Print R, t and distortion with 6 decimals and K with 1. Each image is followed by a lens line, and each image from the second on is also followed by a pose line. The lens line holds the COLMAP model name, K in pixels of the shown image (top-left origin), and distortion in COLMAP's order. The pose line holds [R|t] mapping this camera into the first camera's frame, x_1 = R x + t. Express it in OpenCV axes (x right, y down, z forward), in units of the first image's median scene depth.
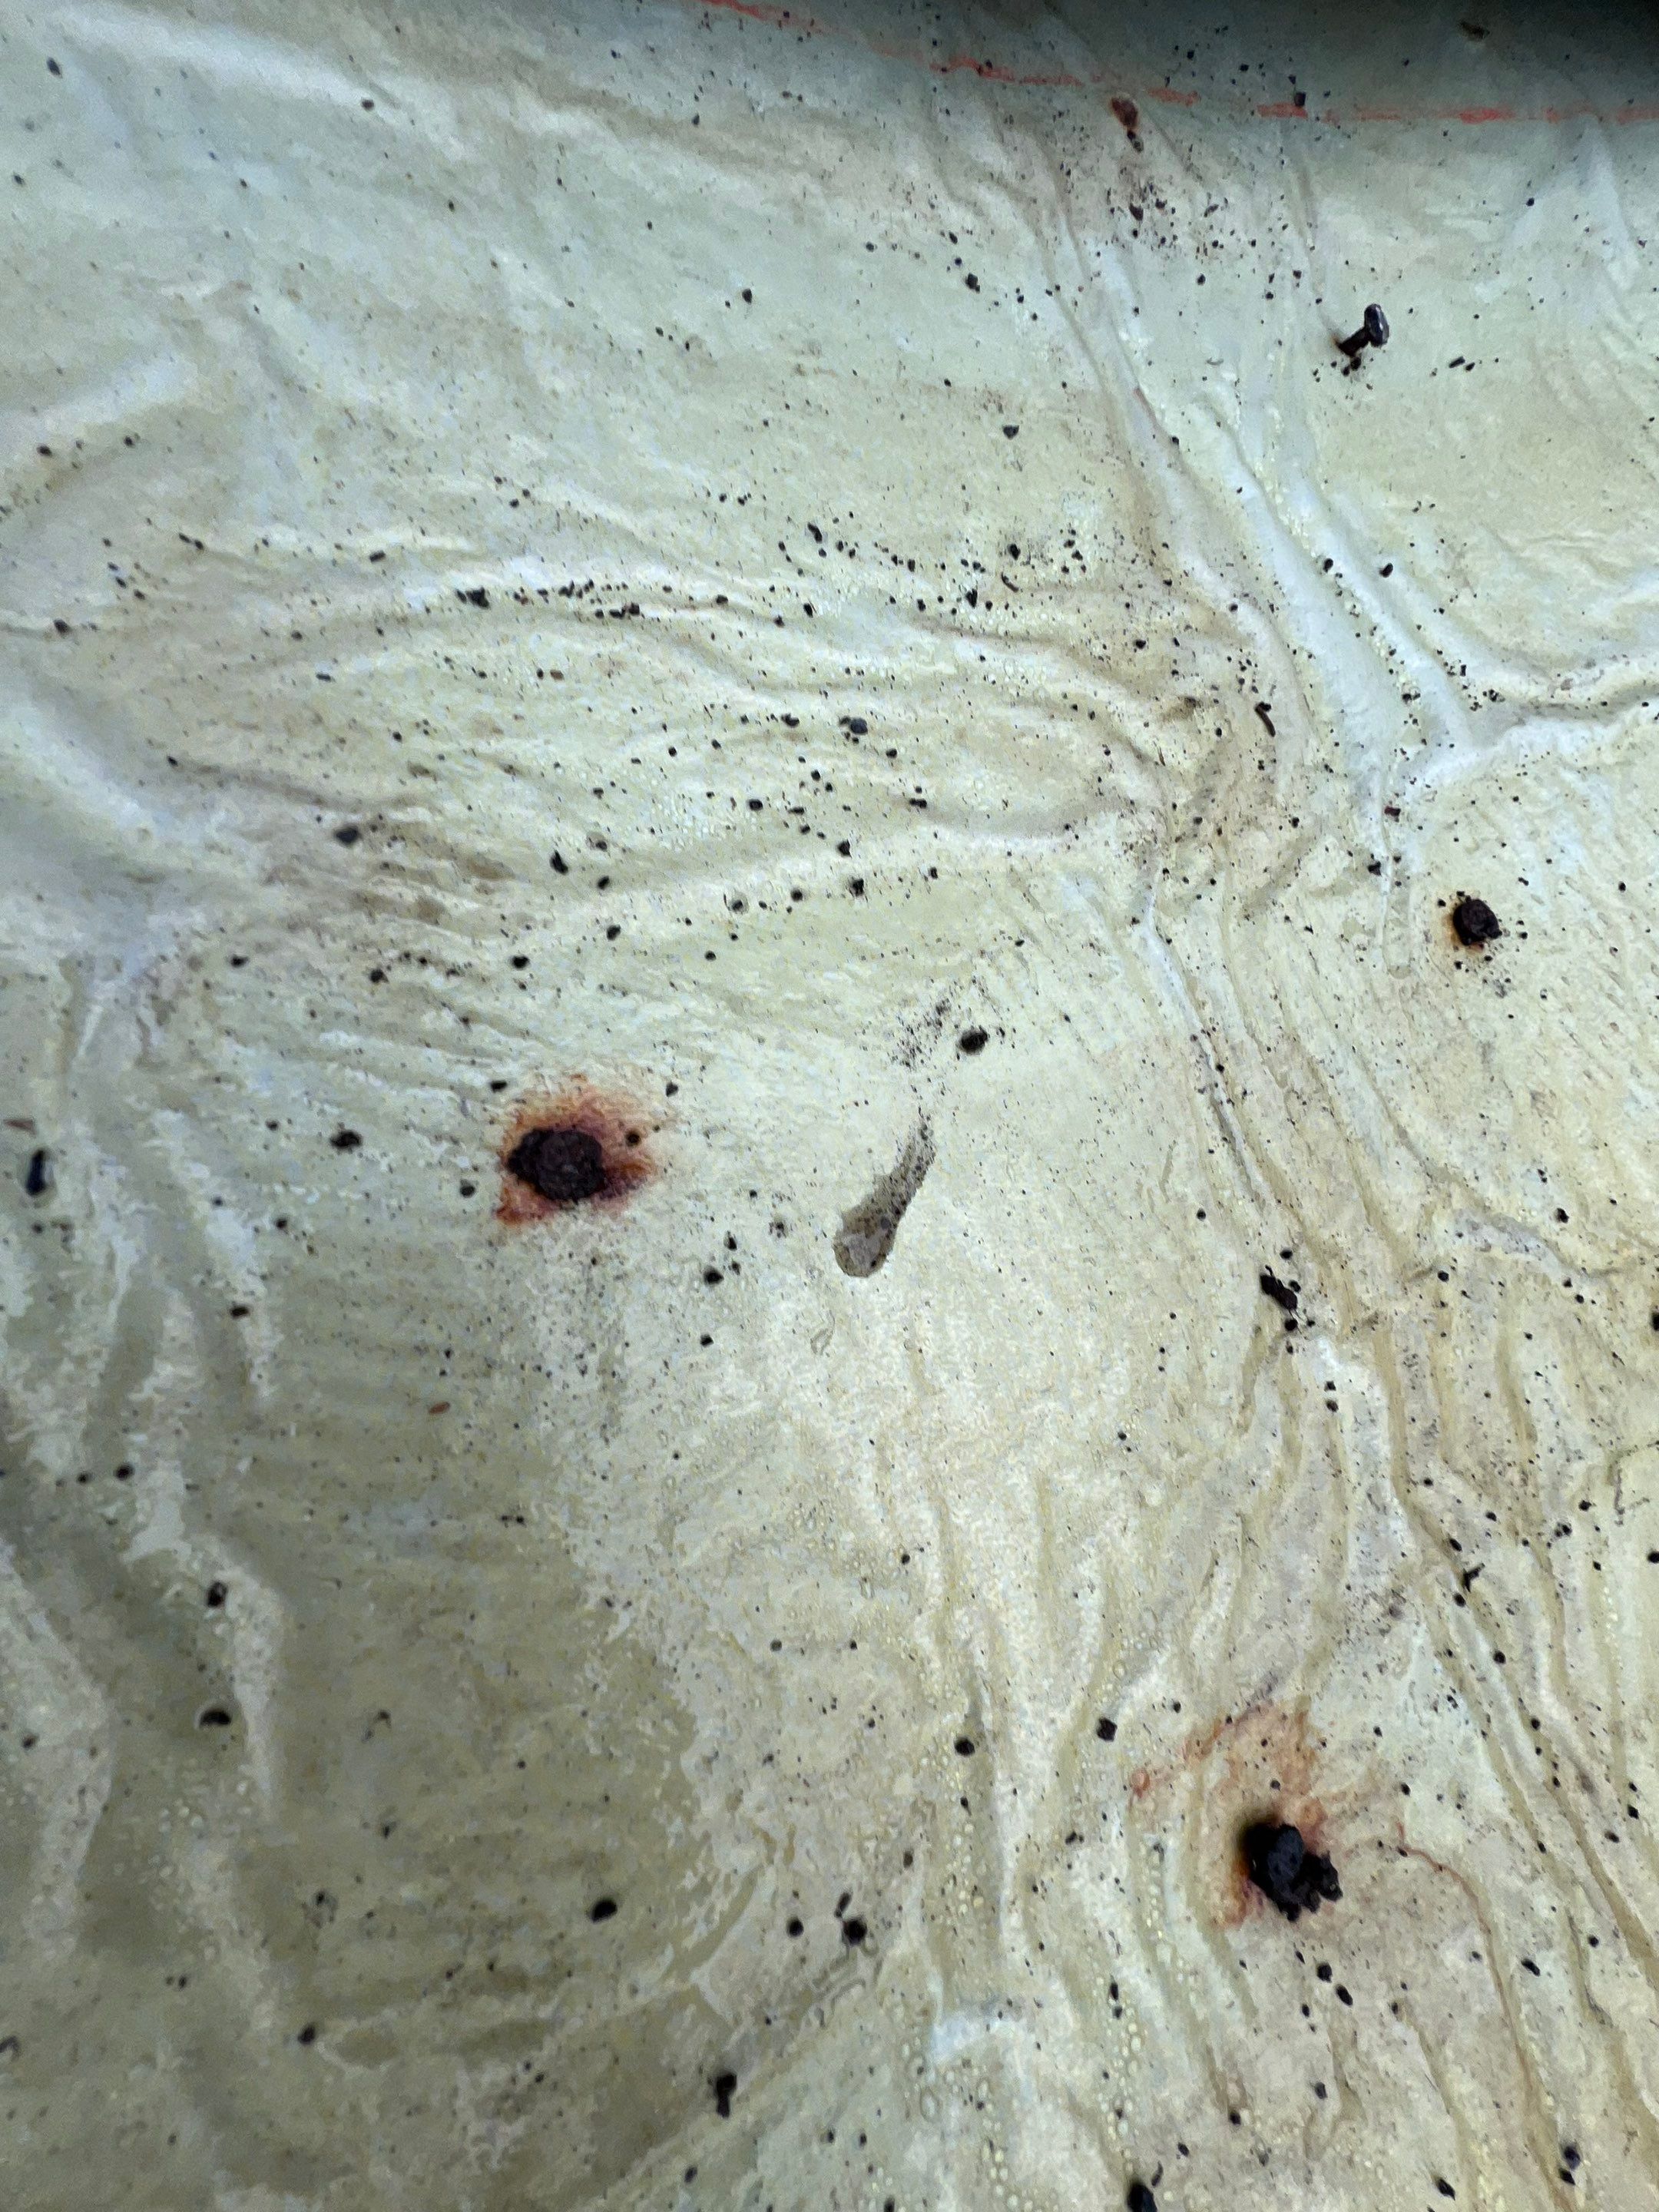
lens RADIAL K [[886.1, 0, 825.5], [0, 886.1, 1094.0], [0, 0, 1]] dist [-0.004639, 0.000804]
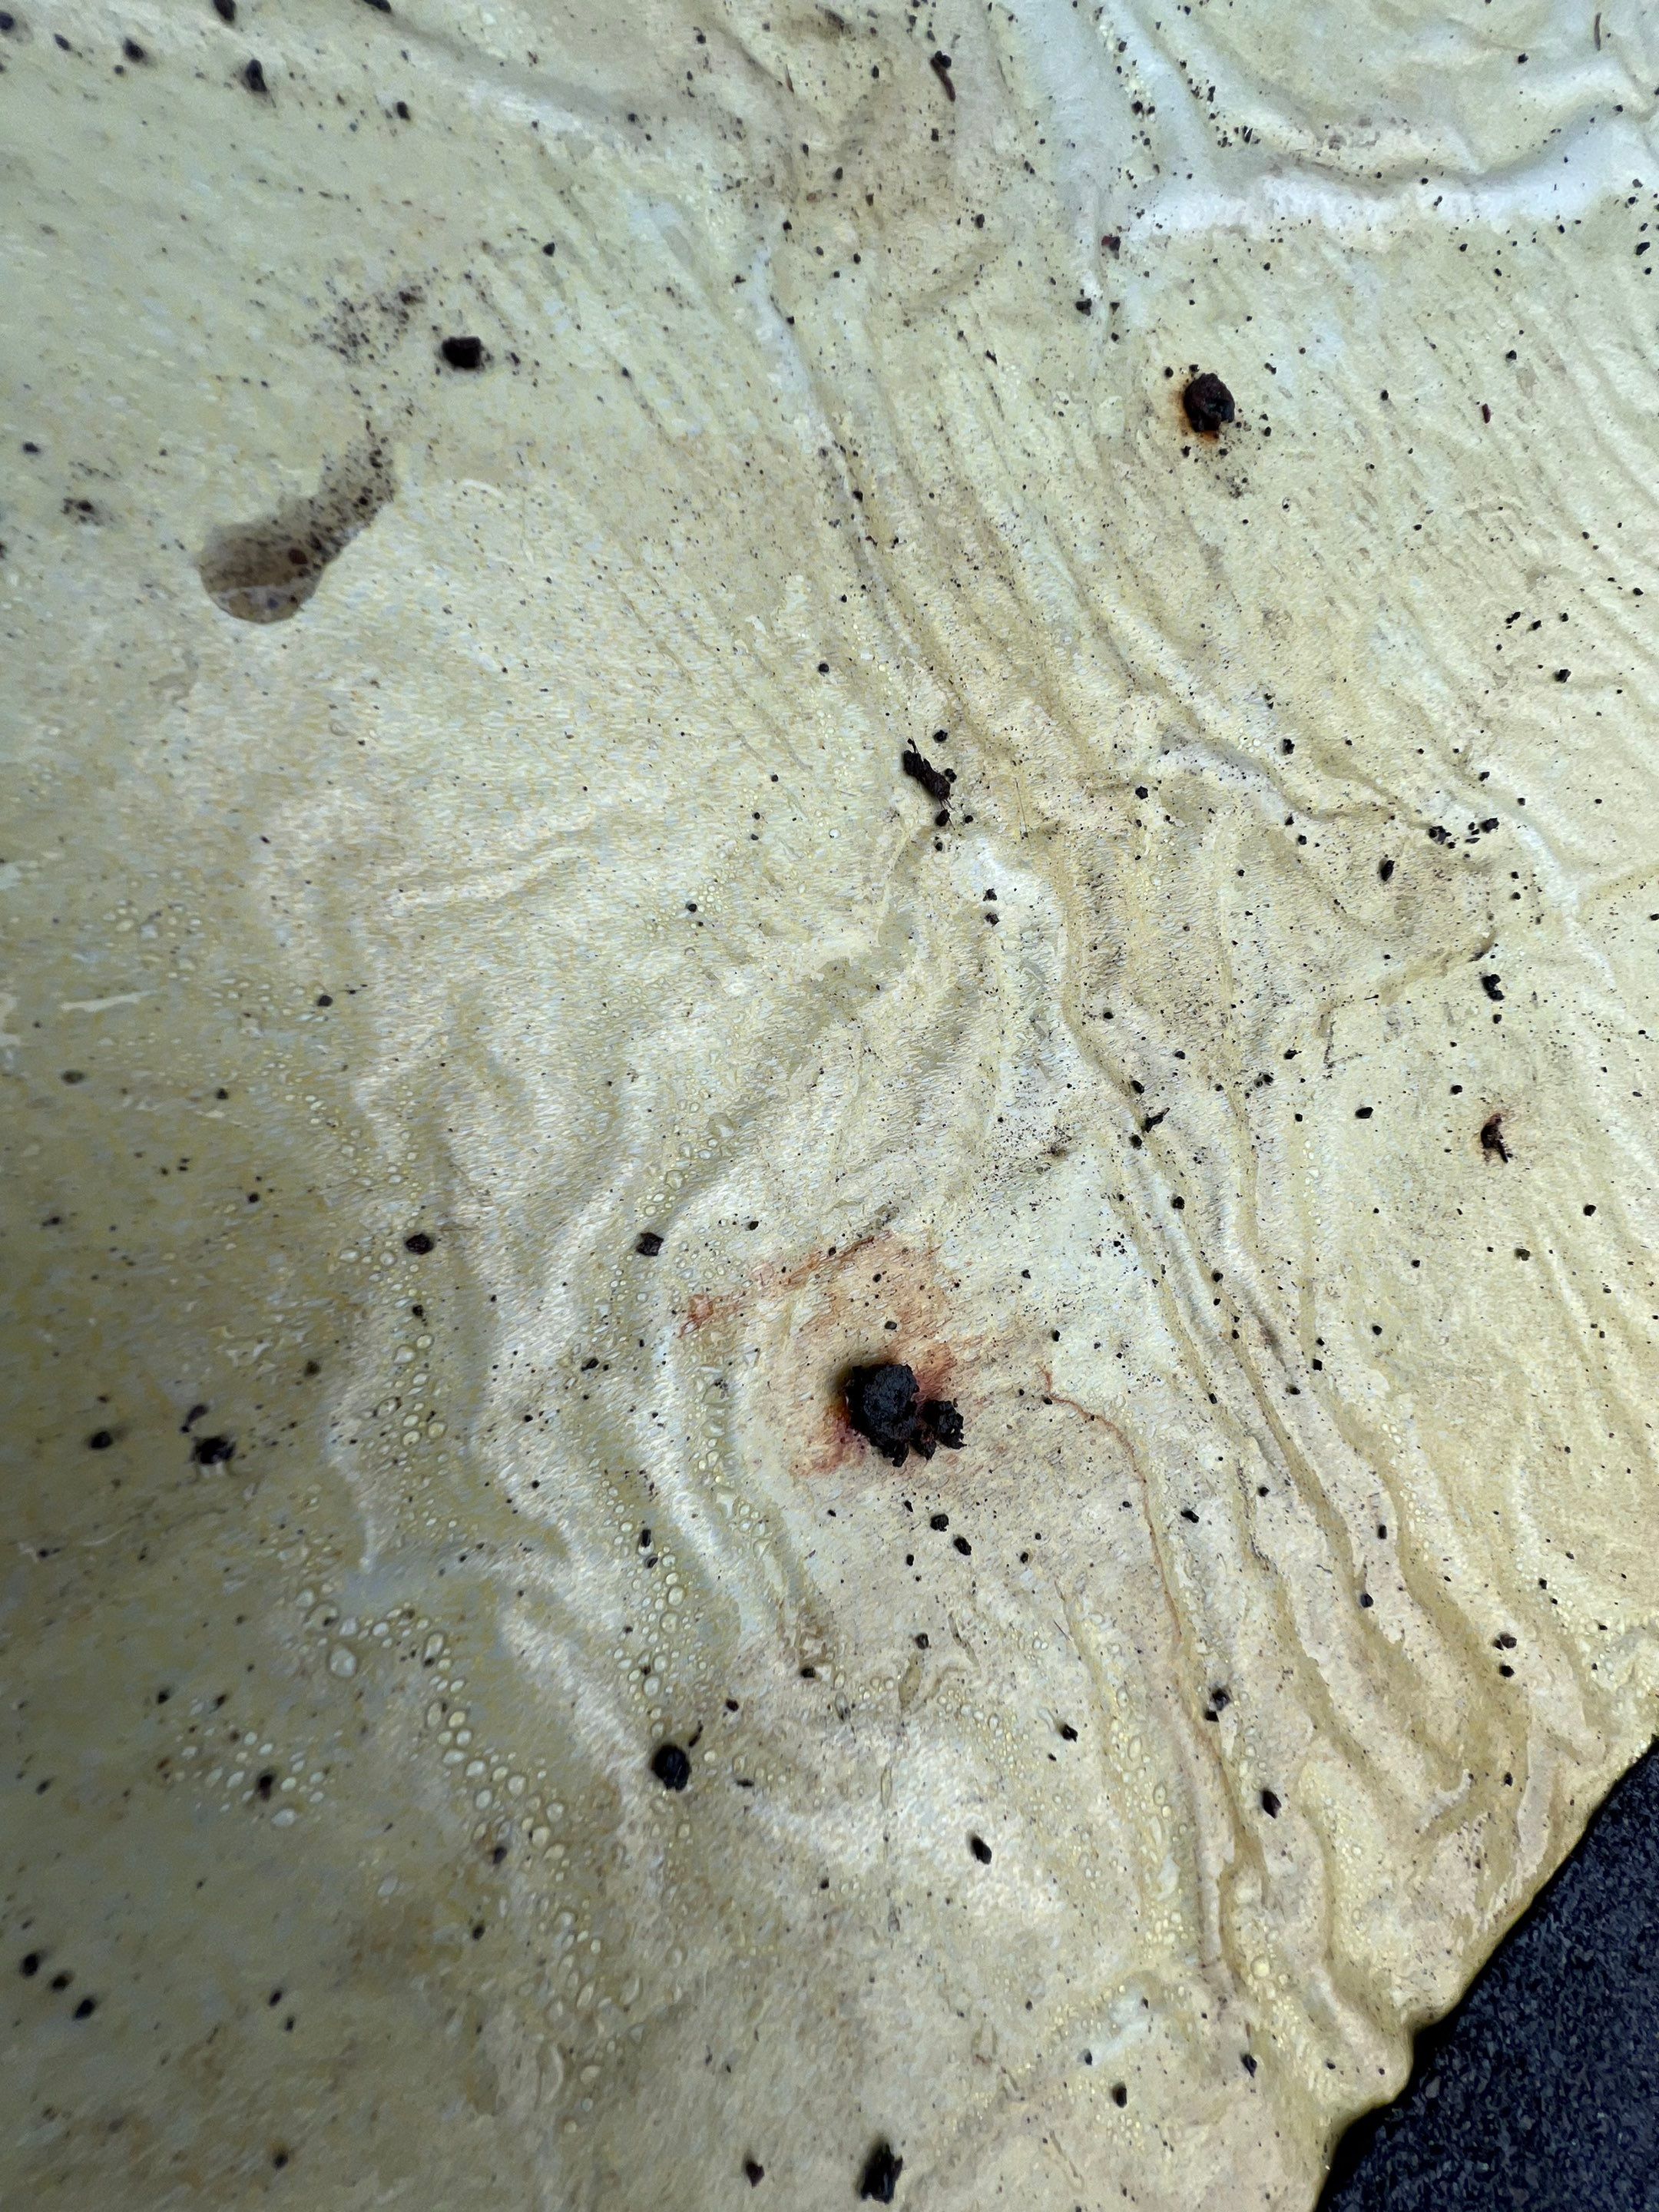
lens RADIAL K [[886.1, 0, 834.1], [0, 886.1, 1107.9], [0, 0, 1]] dist [-0.004639, 0.000804]
pose [[0.993441, -0.040322, 0.107004, 0.339608], [0.028019, 0.993075, 0.114090, 0.437482], [-0.110863, -0.110344, 0.987691, 0.191386]]
